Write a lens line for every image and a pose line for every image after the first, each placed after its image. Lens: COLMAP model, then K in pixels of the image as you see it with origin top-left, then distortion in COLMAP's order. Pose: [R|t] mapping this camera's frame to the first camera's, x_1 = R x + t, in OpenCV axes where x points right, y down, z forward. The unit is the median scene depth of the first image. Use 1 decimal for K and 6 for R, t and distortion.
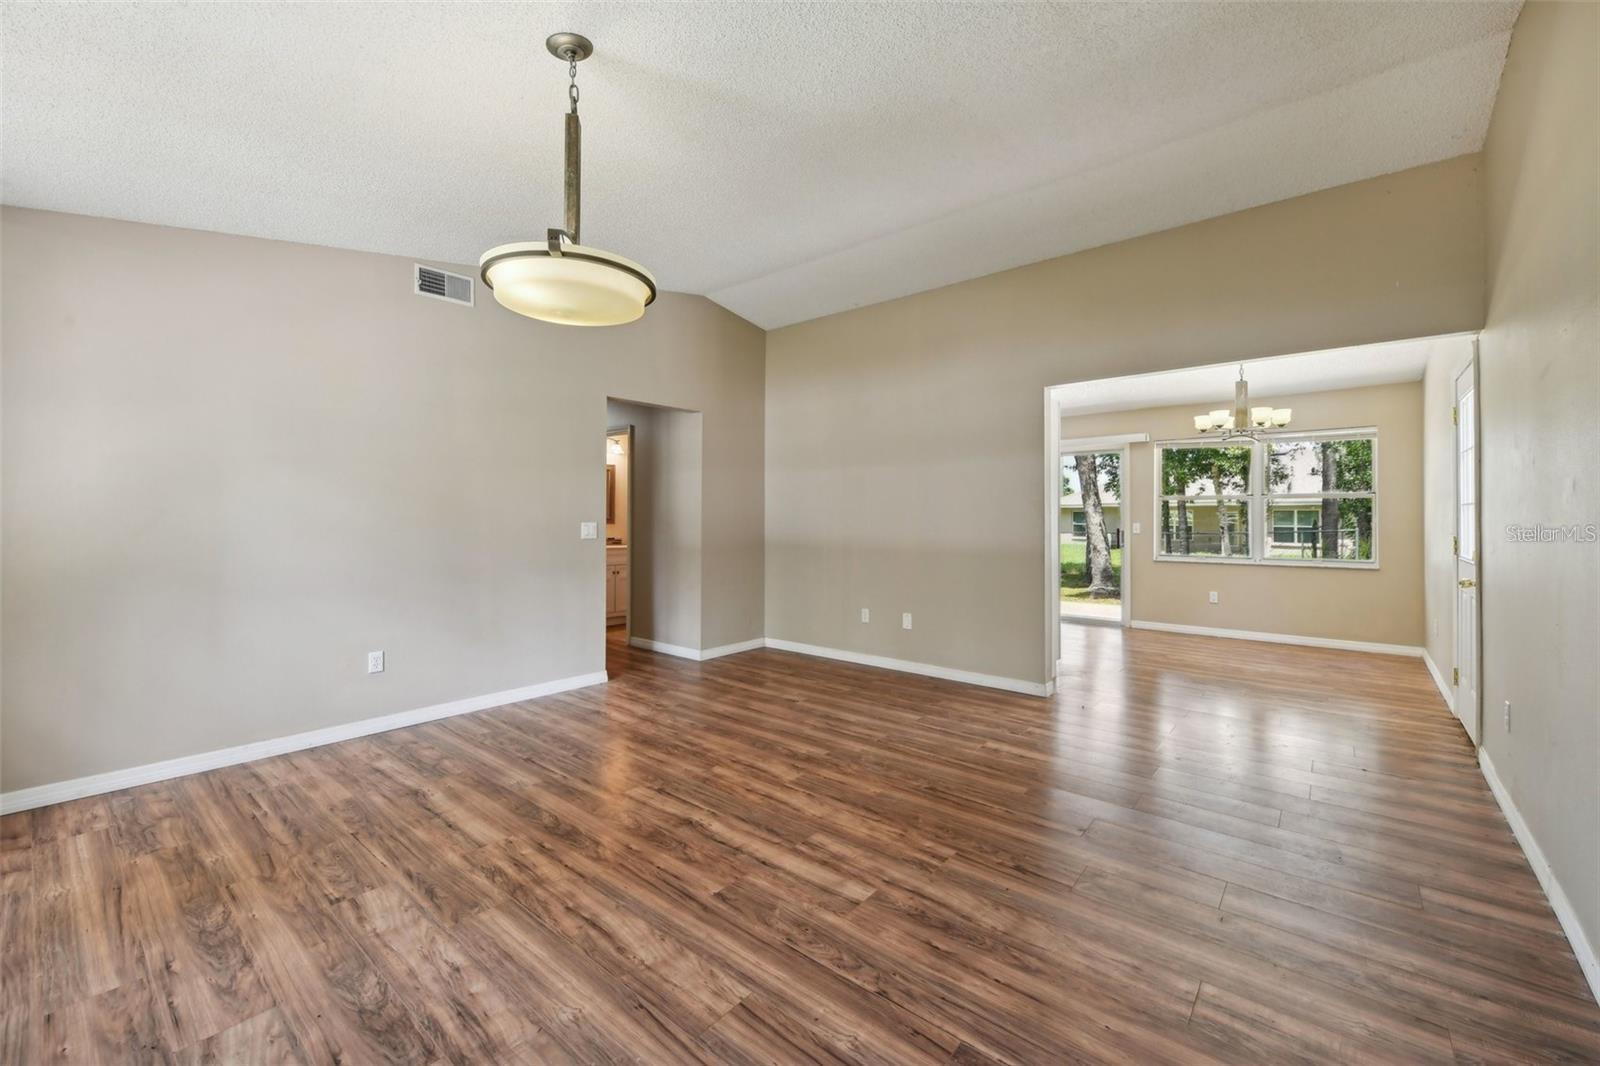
lens RADIAL K [[639.5, 0, 811.6], [0, 639.5, 509.9], [0, 0, 1]] dist [-0.002857, -0.002729]
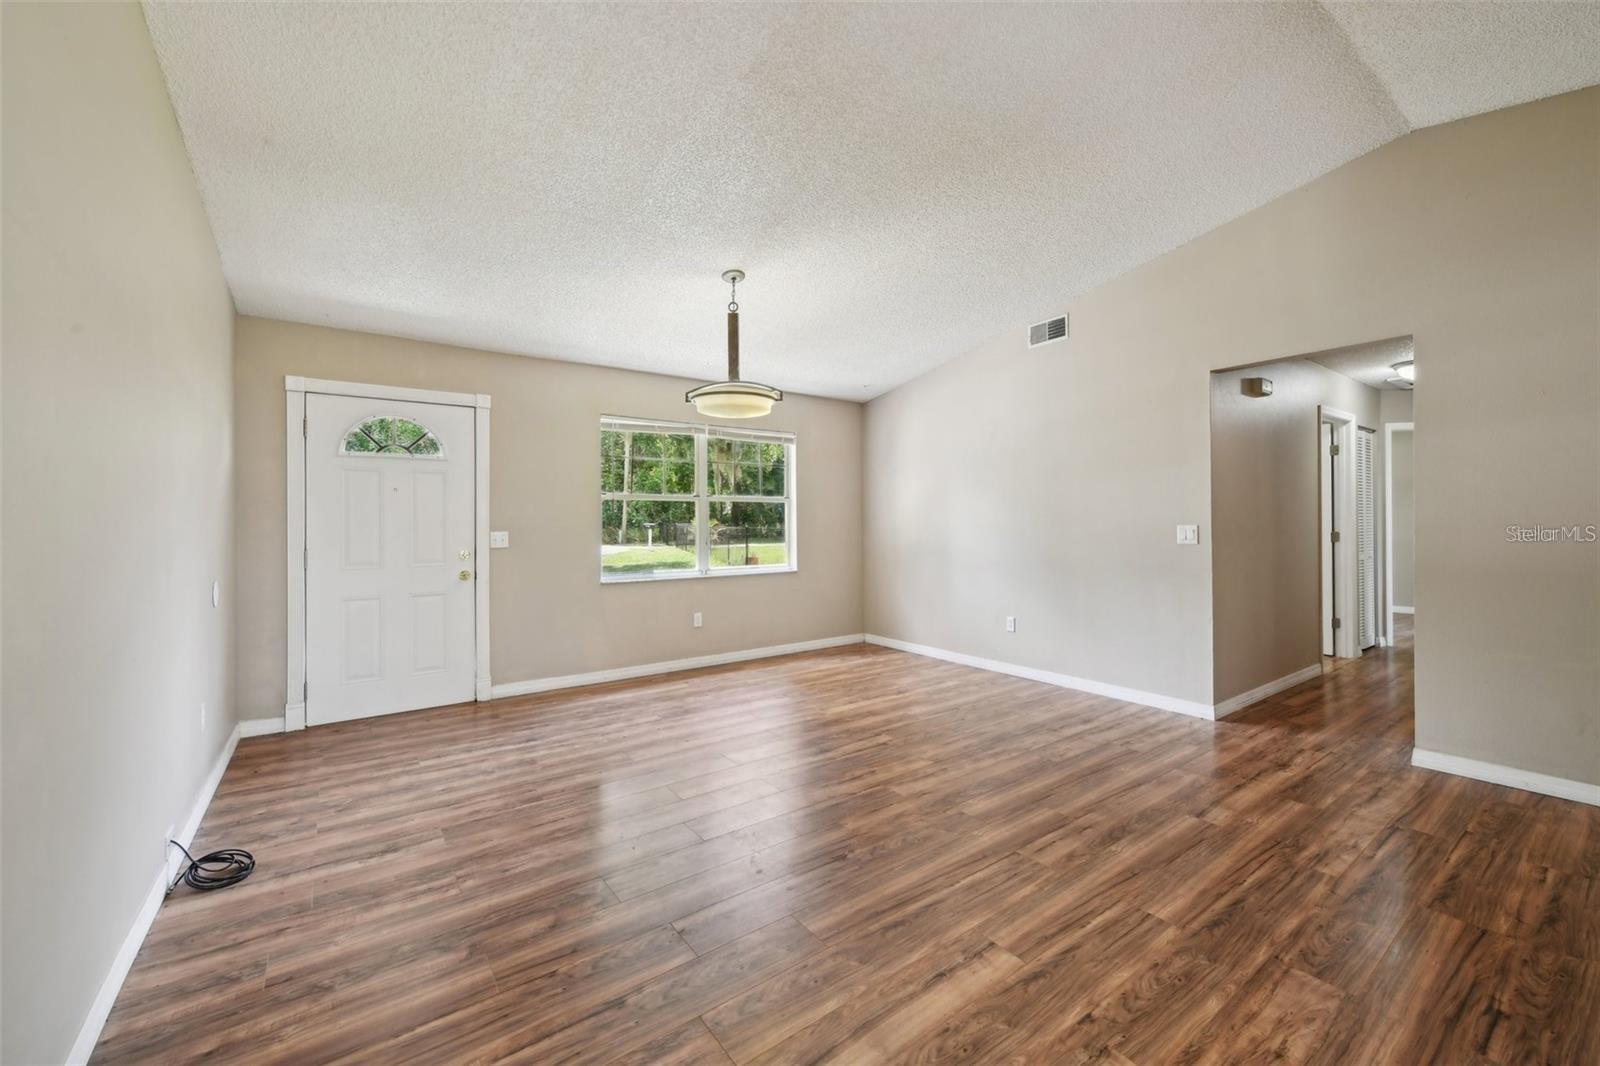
lens RADIAL K [[639.5, 0, 823.5], [0, 639.5, 522.6], [0, 0, 1]] dist [-0.002857, -0.002729]
pose [[-0.239723, 0.001184, -0.970841, 0.852181], [0.019620, 0.999801, -0.003625, 0.013277], [0.970643, -0.019917, -0.239698, 1.031558]]
